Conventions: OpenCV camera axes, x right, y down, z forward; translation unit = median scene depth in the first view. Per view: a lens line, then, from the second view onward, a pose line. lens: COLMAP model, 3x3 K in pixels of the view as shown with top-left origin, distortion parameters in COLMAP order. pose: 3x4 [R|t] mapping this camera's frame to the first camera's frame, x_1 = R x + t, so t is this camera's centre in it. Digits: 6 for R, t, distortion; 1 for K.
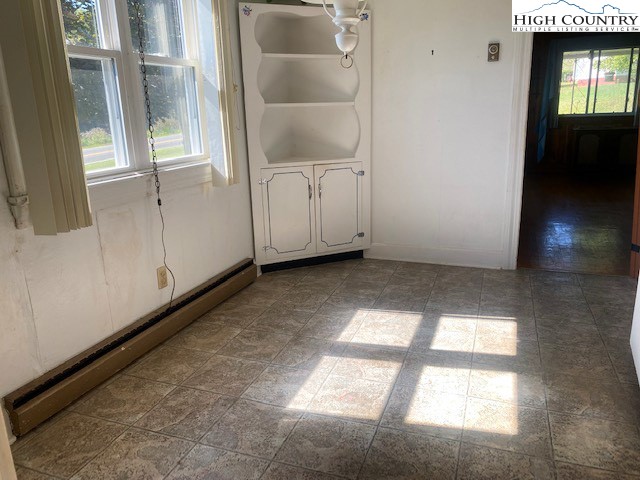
lens RADIAL K [[498.5, 0, 319.7], [0, 498.5, 239.3], [0, 0, 1]] dist [0.031727, -0.002964]
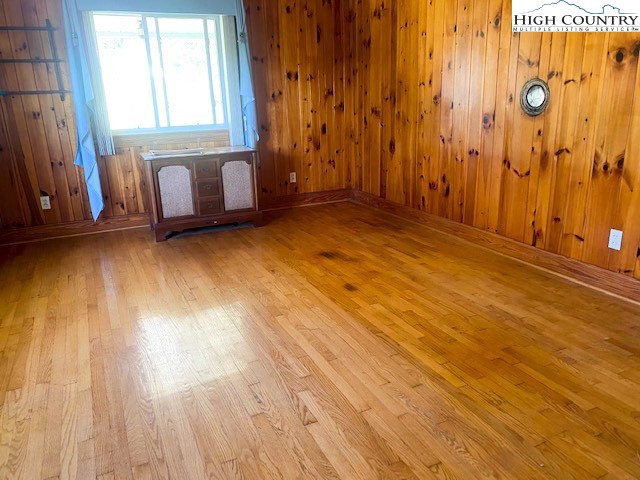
lens RADIAL K [[498.5, 0, 319.8], [0, 498.5, 239.9], [0, 0, 1]] dist [0.031727, -0.002964]
pose [[0.690819, -0.199251, 0.695031, 0.236852], [0.194964, 0.977006, 0.086305, -0.138903], [-0.696246, 0.075885, 0.713781, 0.478111]]
